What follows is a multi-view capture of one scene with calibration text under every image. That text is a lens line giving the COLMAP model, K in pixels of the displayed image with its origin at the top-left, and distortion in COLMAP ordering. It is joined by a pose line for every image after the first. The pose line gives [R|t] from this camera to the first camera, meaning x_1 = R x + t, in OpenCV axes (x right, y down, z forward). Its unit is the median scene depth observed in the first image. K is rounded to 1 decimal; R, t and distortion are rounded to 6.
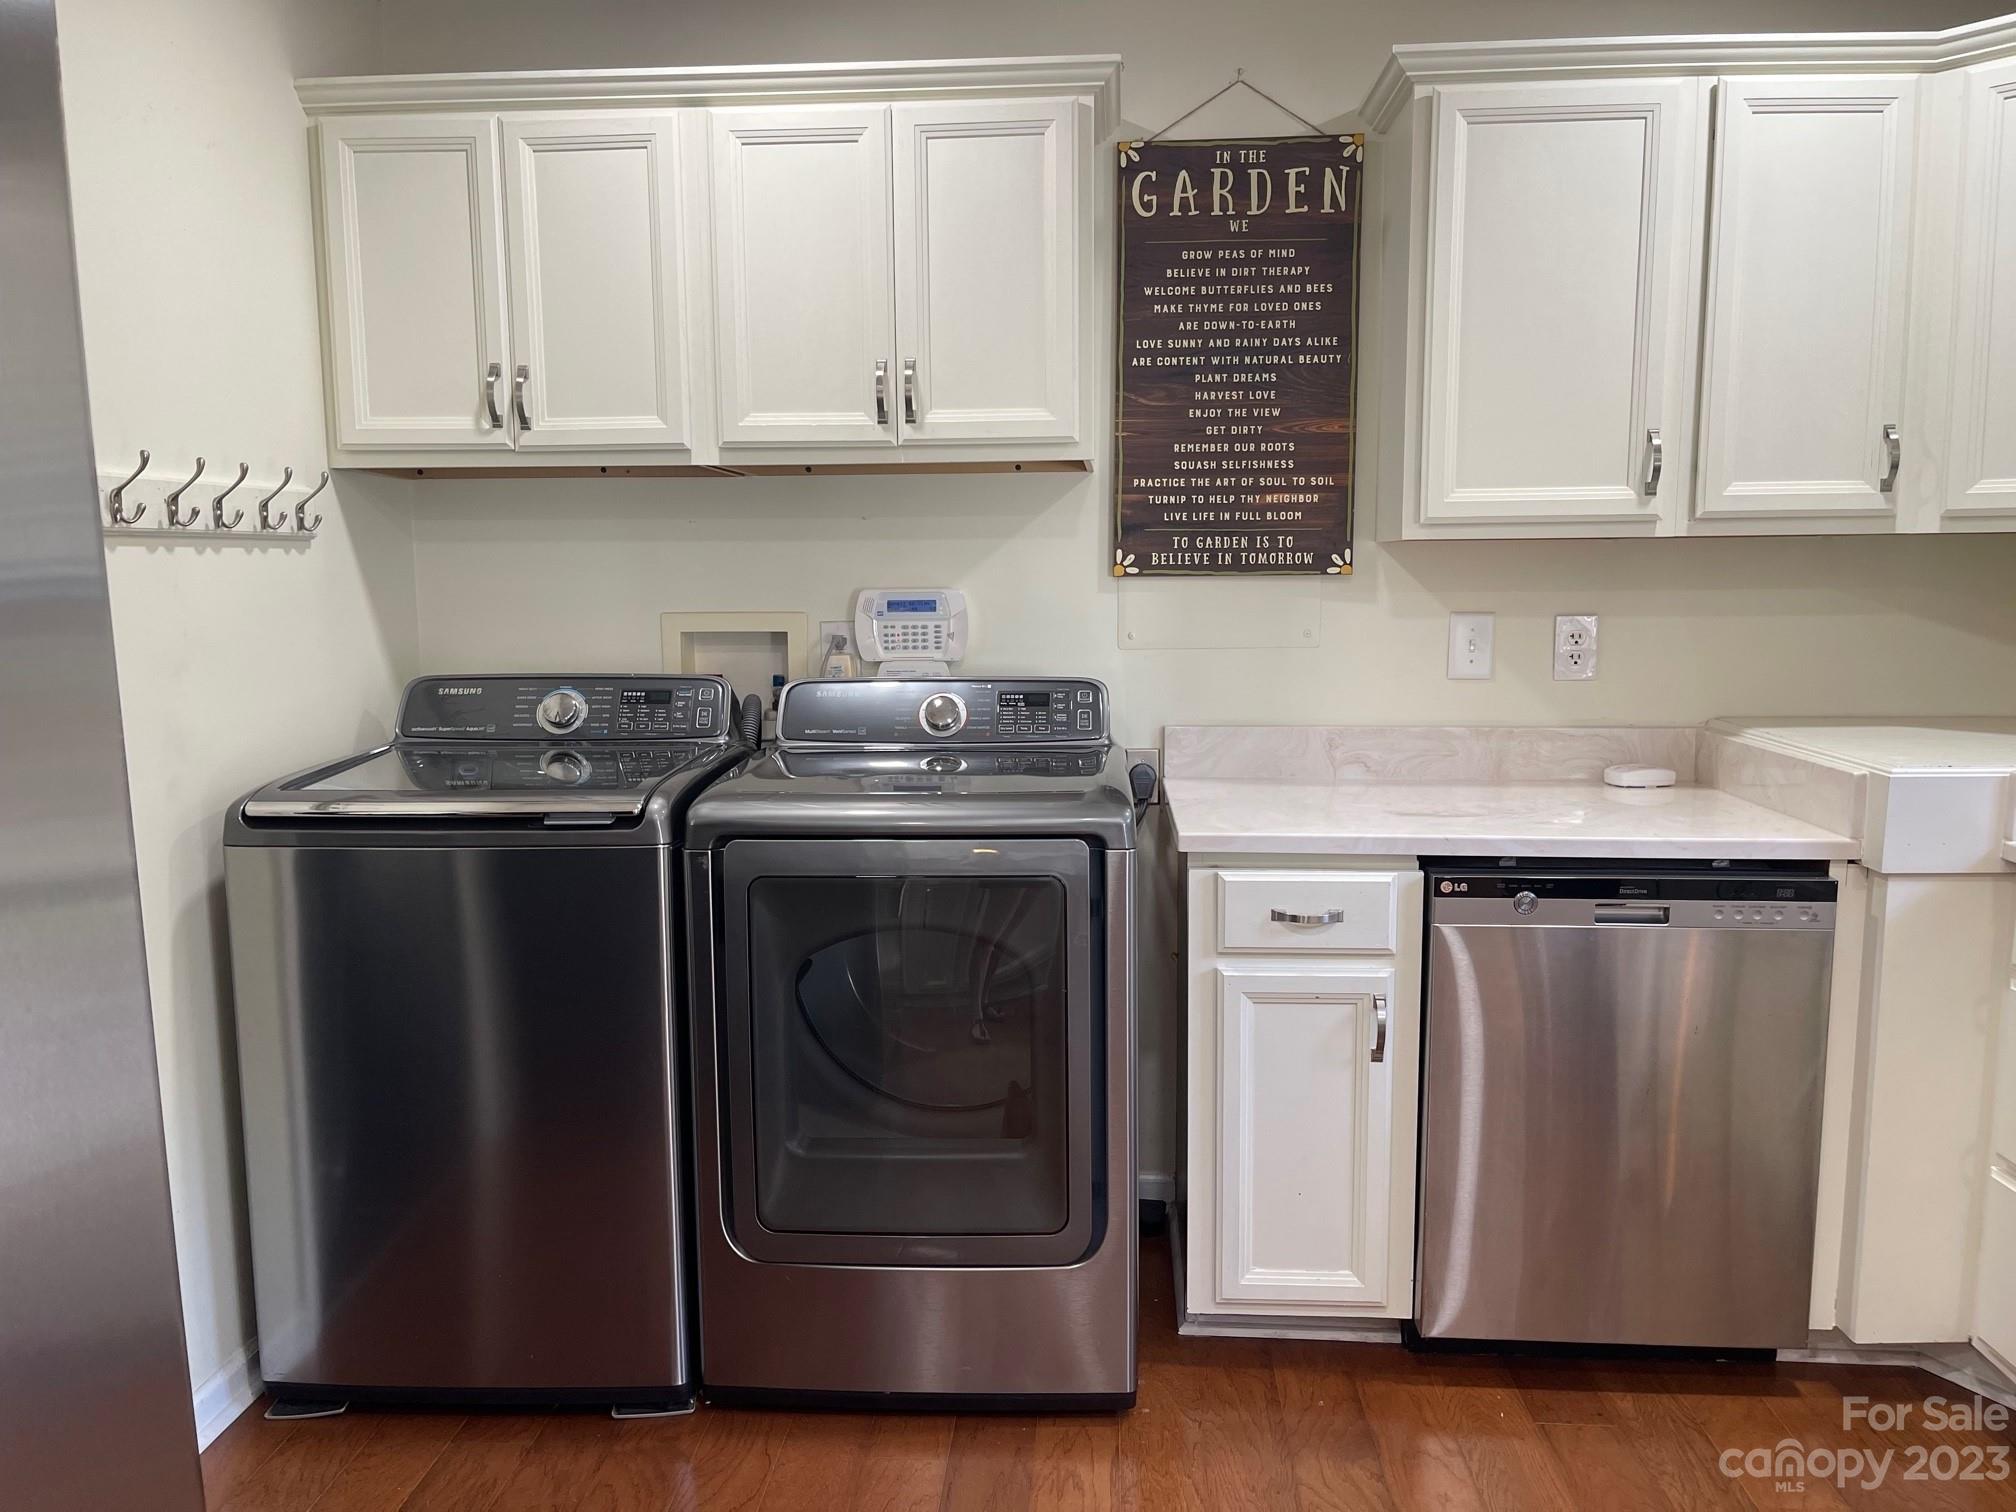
lens RADIAL K [[1638.6, 0, 1062.8], [0, 1638.6, 766.8], [0, 0, 1]] dist [0.038680, -0.055179]
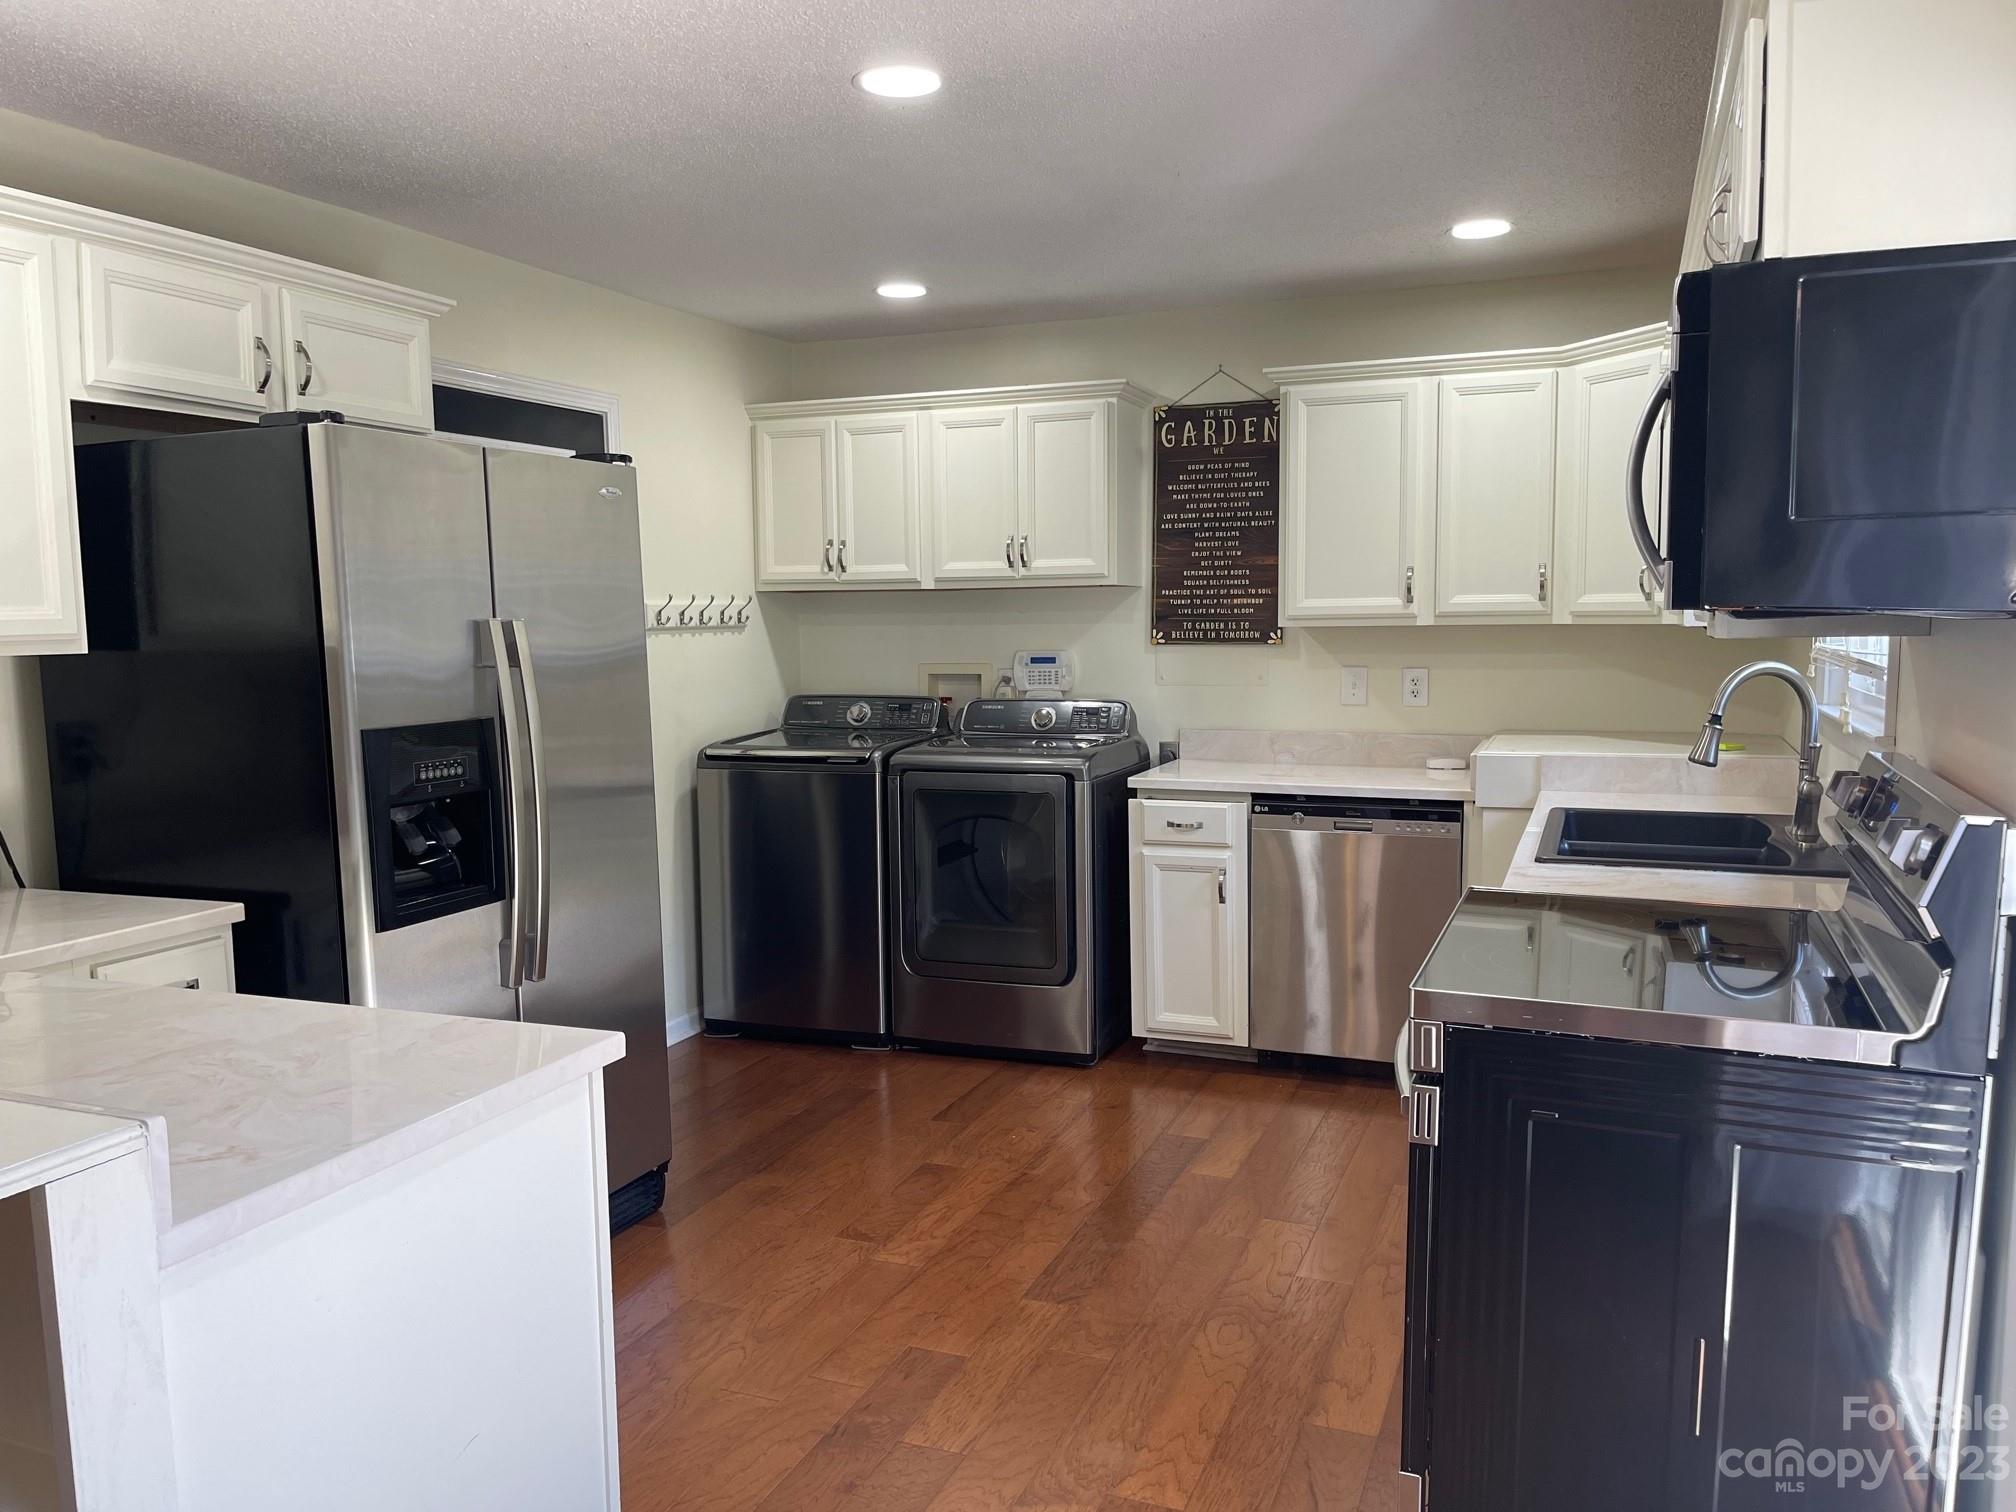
lens RADIAL K [[1535.3, 0, 990.7], [0, 1535.3, 761.0], [0, 0, 1]] dist [0.089357, -0.125975]
pose [[0.950272, 0.026802, -0.310267, 0.405093], [-0.034204, 0.999245, -0.018438, 0.049884], [0.309538, 0.028134, 0.950471, -0.674301]]
